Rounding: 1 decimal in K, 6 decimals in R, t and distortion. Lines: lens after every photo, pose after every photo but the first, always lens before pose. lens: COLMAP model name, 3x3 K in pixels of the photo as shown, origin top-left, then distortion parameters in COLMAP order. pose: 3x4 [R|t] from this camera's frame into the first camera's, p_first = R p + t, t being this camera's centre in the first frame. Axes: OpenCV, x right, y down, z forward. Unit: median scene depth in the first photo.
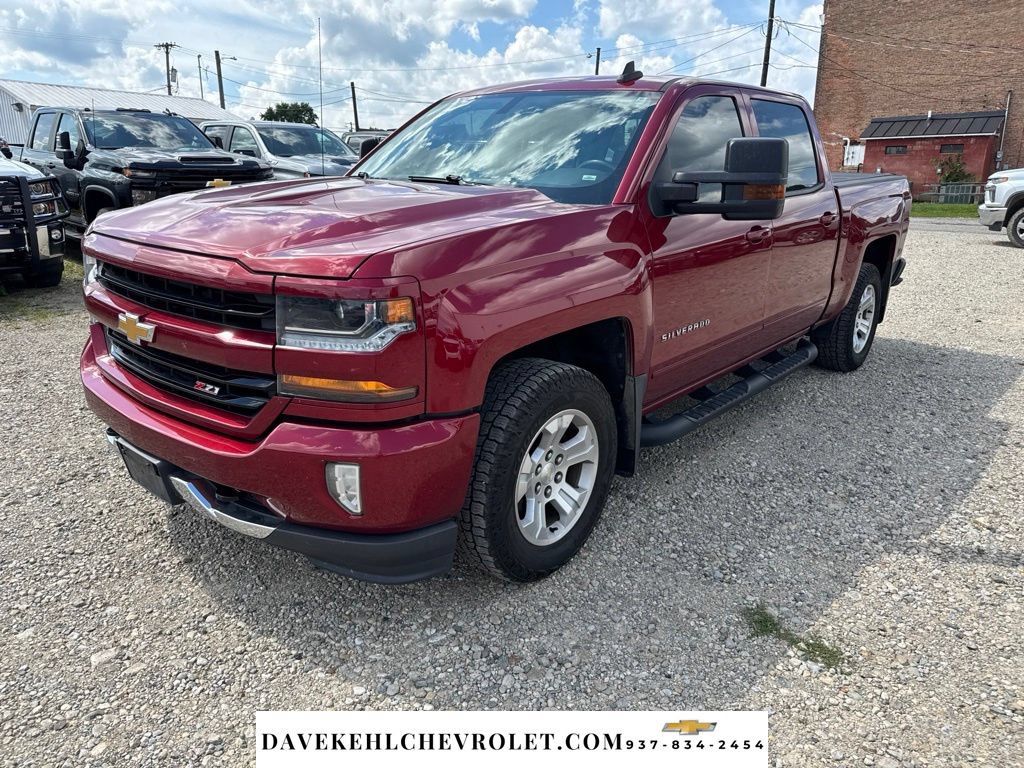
lens RADIAL K [[723.4, 0, 513.4], [0, 723.4, 382.0], [0, 0, 1]] dist [0.029180, -0.032289]
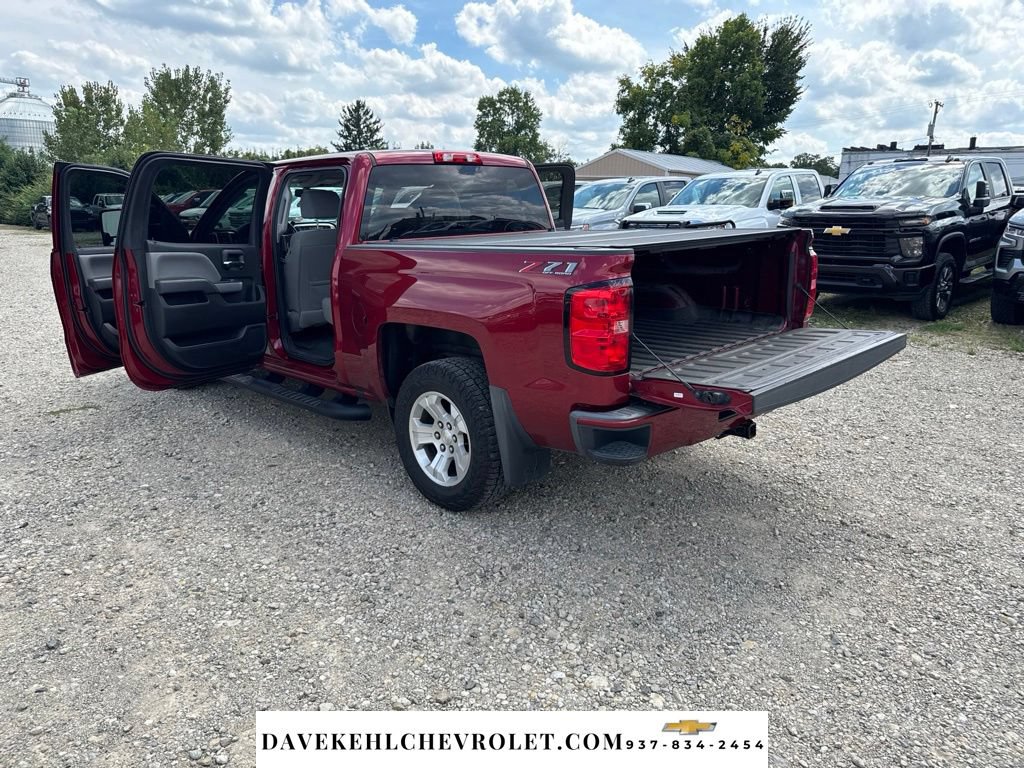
lens RADIAL K [[719.4, 0, 516.3], [0, 719.4, 379.8], [0, 0, 1]] dist [0.028513, -0.035210]
pose [[-0.070060, 0.230600, -0.970523, 2.337611], [-0.281026, 0.928946, 0.241008, -0.673171], [0.957140, 0.289627, -0.000278, 2.155603]]
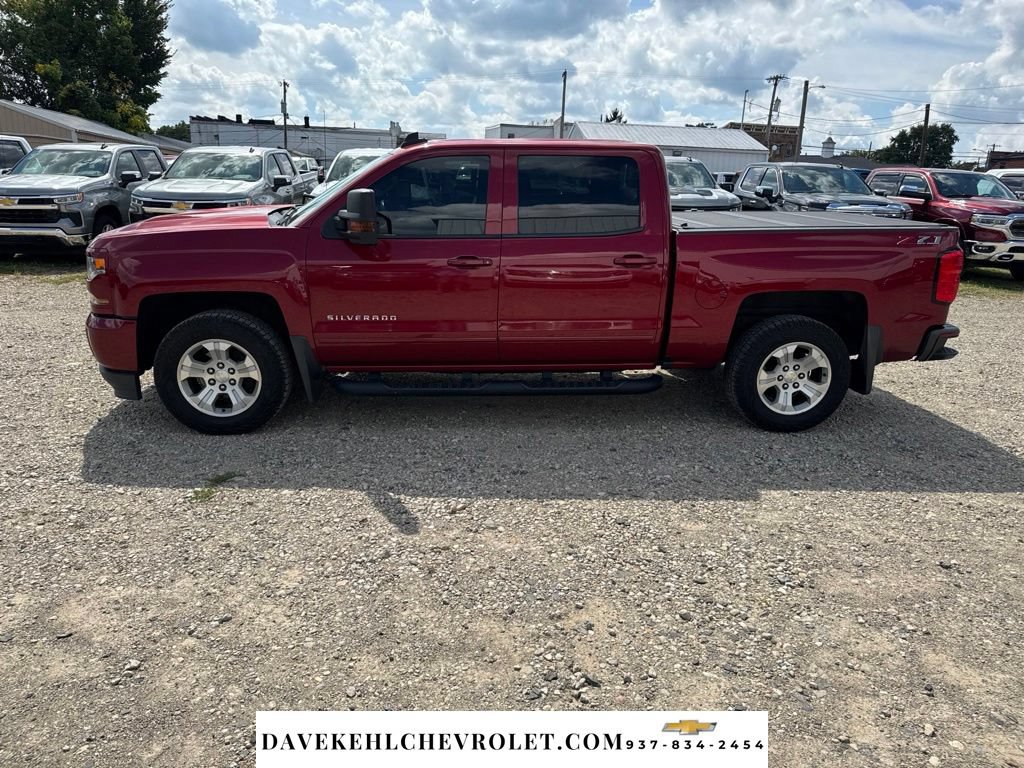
lens RADIAL K [[729.7, 0, 510.5], [0, 729.7, 376.6], [0, 0, 1]] dist [0.027216, -0.041807]
pose [[0.708635, 0.194601, -0.678208, 1.744399], [-0.220925, 0.974076, 0.048659, -0.112433], [0.670096, 0.115351, 0.733257, 0.178615]]
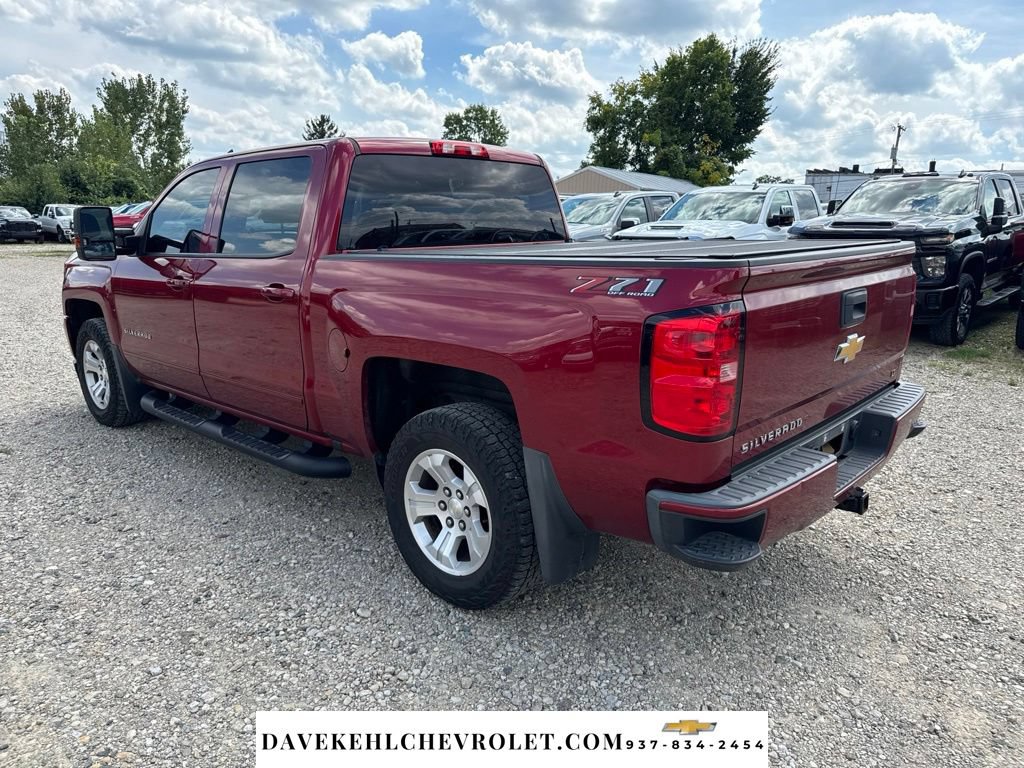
lens RADIAL K [[723.2, 0, 512.0], [0, 723.2, 381.7], [0, 0, 1]] dist [0.025846, -0.040610]
pose [[-0.028689, 0.208829, -0.977531, 2.001494], [-0.292108, 0.933494, 0.207994, -0.611388], [0.955955, 0.291512, 0.034219, 2.043017]]
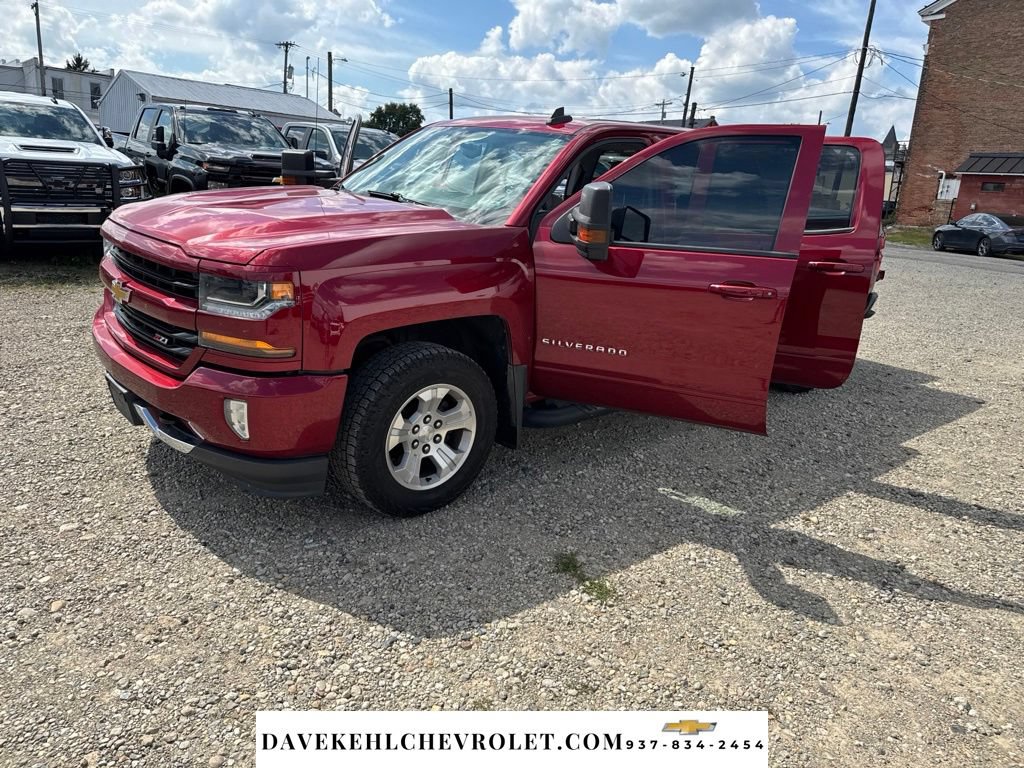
lens RADIAL K [[719.4, 0, 516.3], [0, 719.4, 379.8], [0, 0, 1]] dist [0.028513, -0.035210]
pose [[0.990285, 0.092229, -0.104065, 0.326904], [-0.093412, 0.995606, -0.006544, 0.026275], [0.103004, 0.016202, 0.994549, -0.230767]]
